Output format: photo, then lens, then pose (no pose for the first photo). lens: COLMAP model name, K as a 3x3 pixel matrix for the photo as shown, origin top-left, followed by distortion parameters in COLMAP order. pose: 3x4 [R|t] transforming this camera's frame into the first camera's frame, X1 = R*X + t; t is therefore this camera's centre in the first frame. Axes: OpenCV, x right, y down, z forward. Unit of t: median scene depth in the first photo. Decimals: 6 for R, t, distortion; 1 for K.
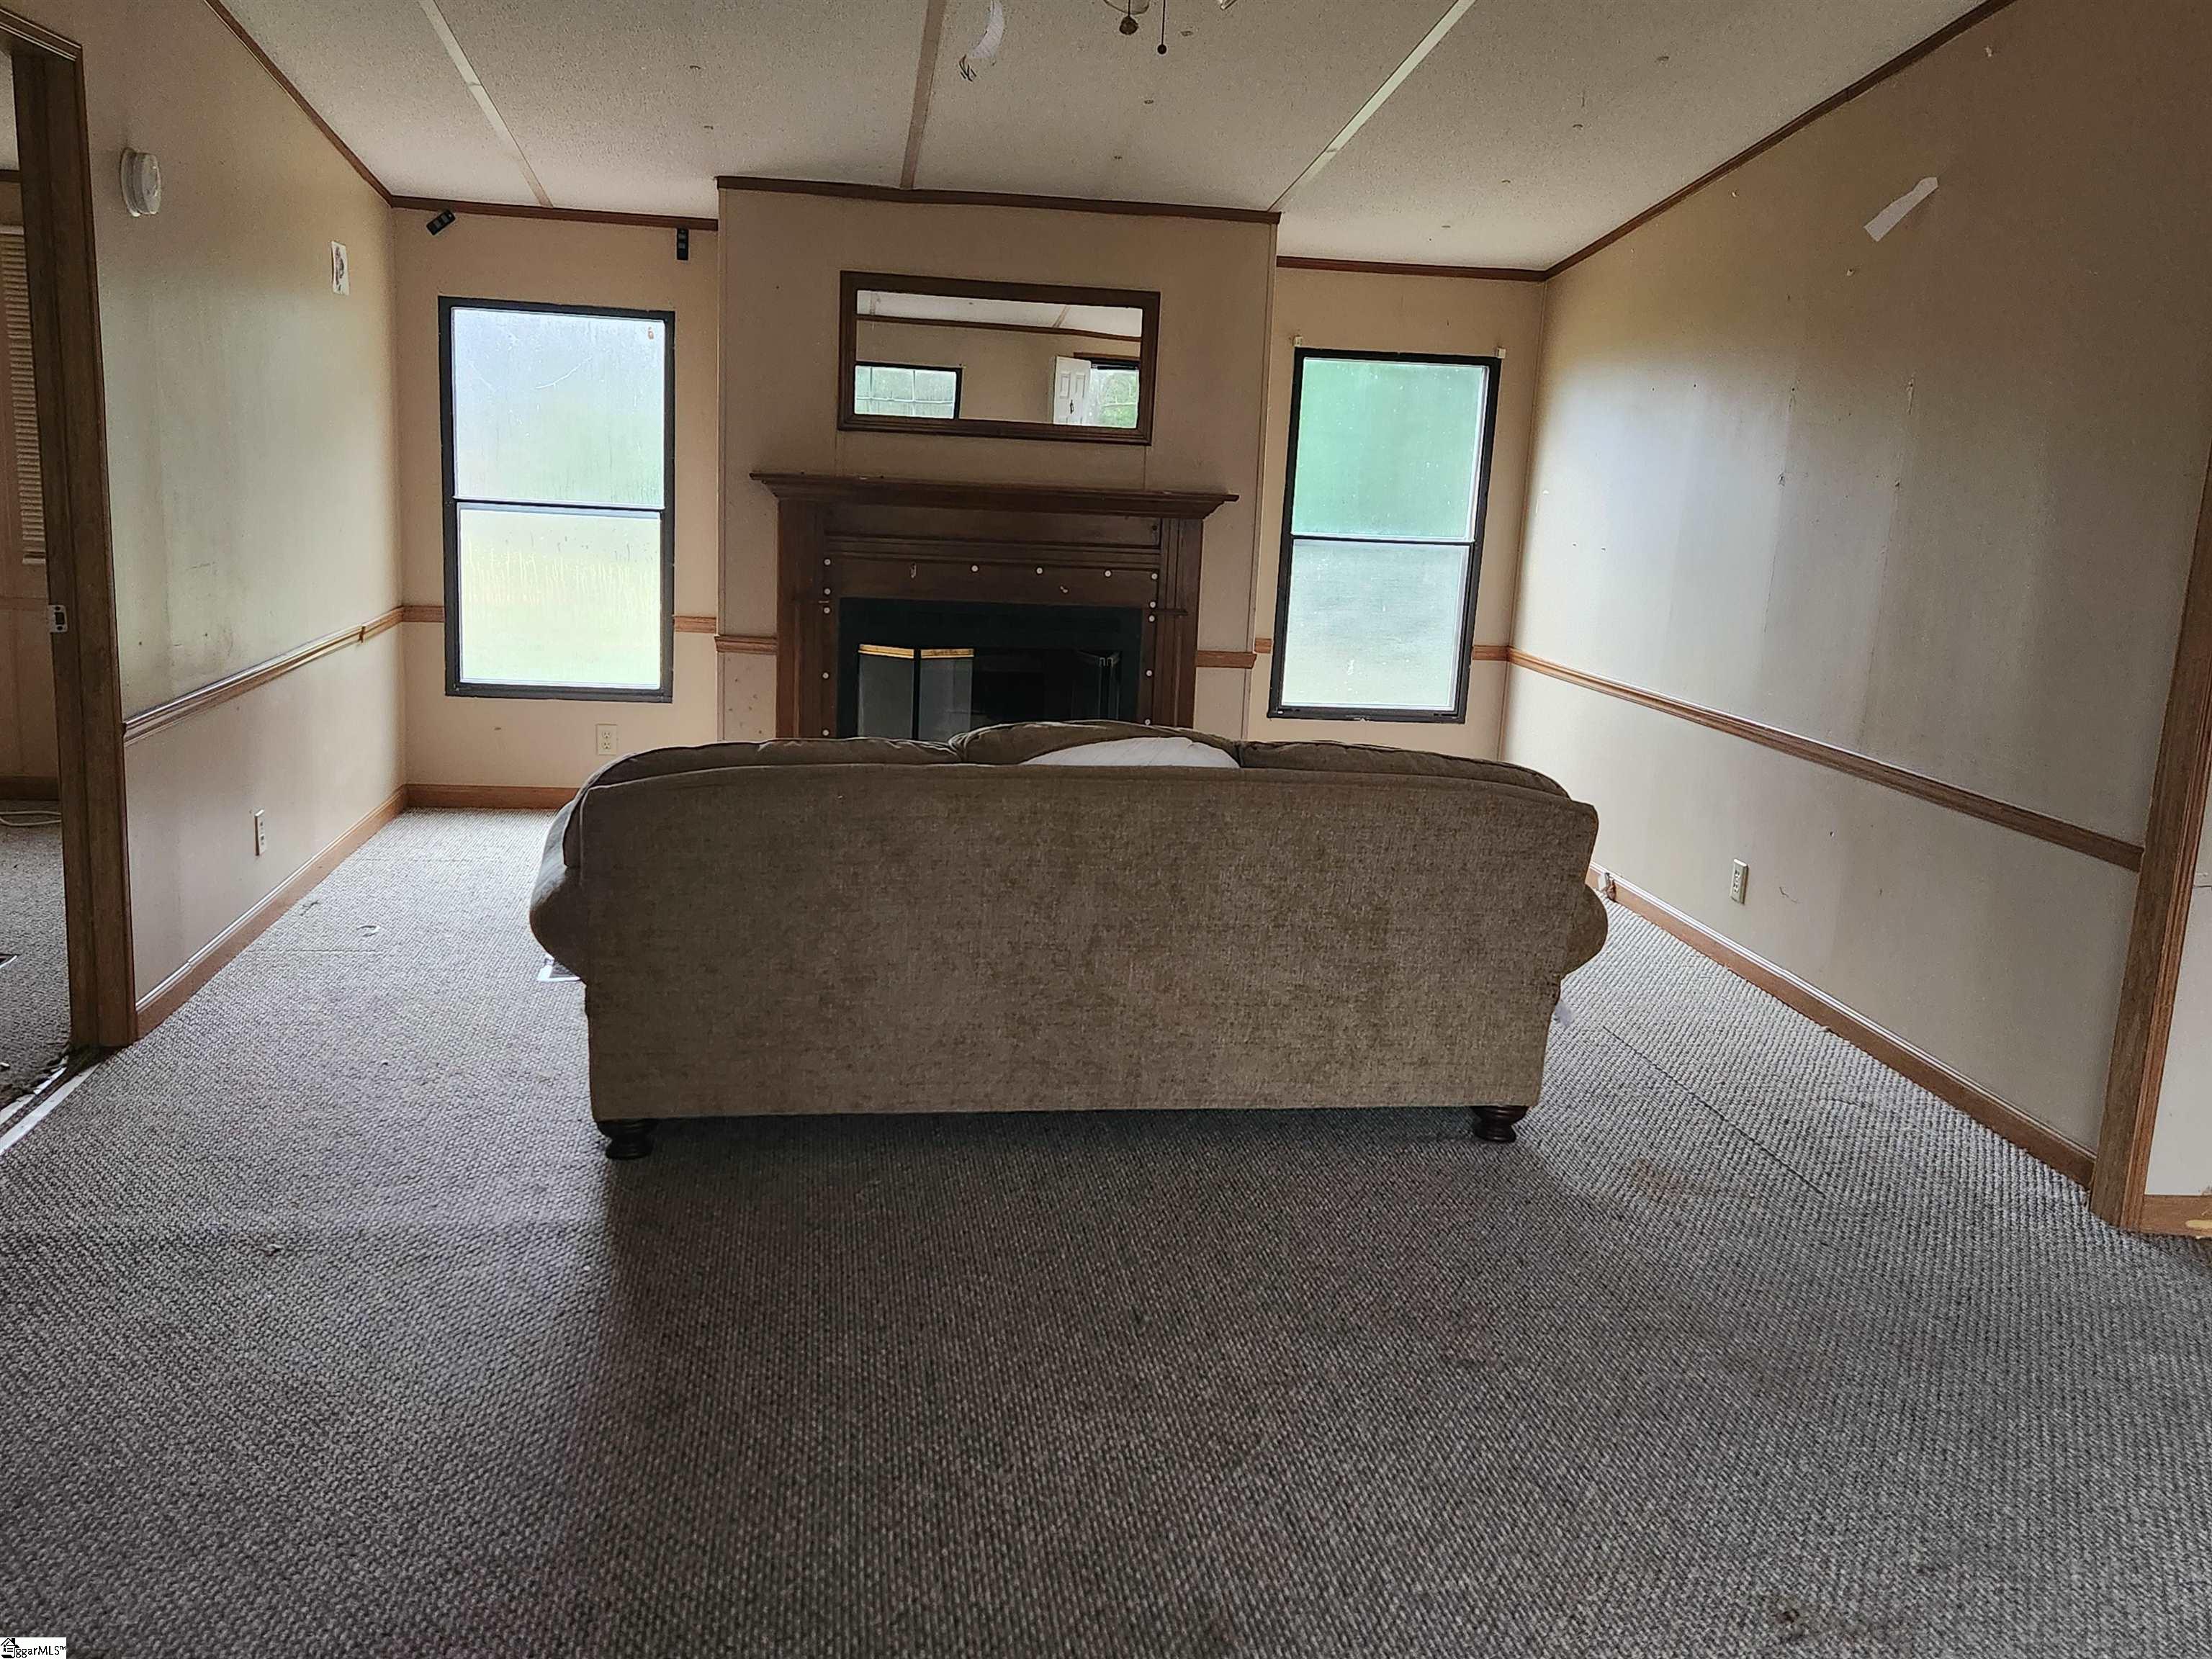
lens RADIAL K [[1921.9, 0, 1106.0], [0, 1921.9, 829.5], [0, 0, 1]] dist [0.108284, -0.128548]
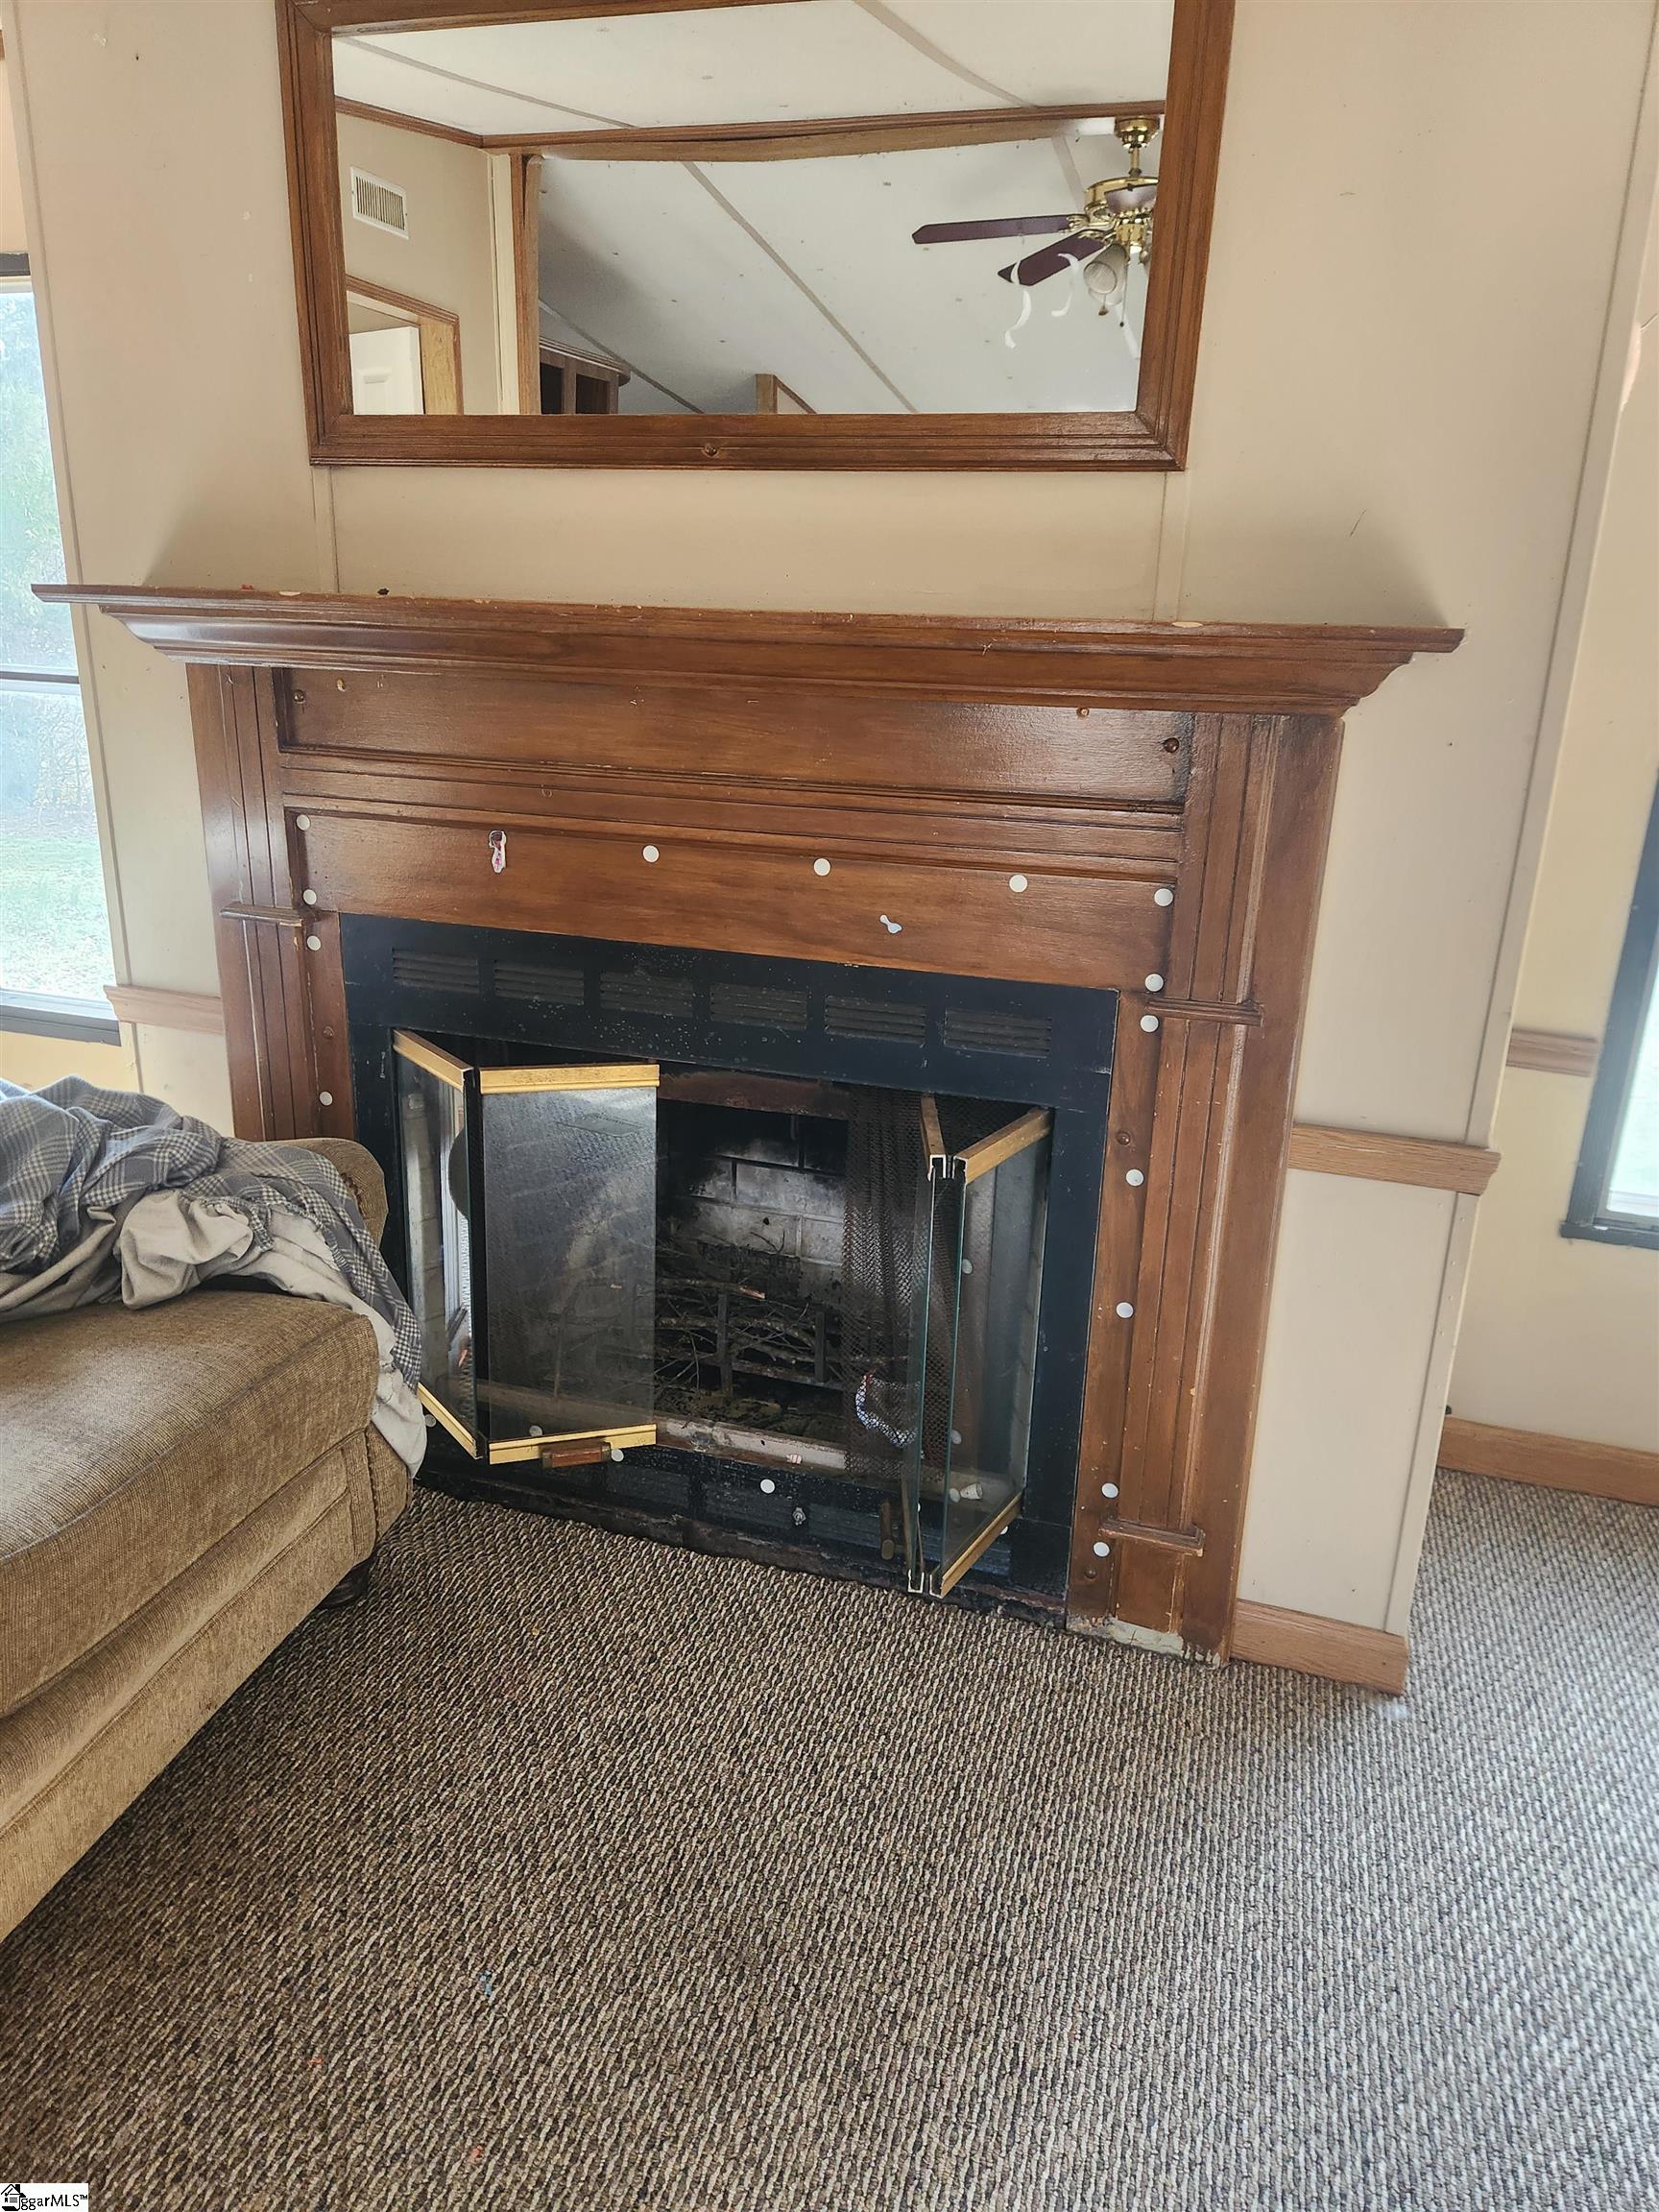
lens RADIAL K [[1490.1, 0, 825.1], [0, 1490.1, 1089.2], [0, 0, 1]] dist [0.092248, -0.080577]
pose [[0.906276, 0.108051, -0.408643, 0.180289], [-0.075329, 0.992585, 0.095394, -0.268542], [0.415920, -0.055670, 0.907696, 1.684871]]
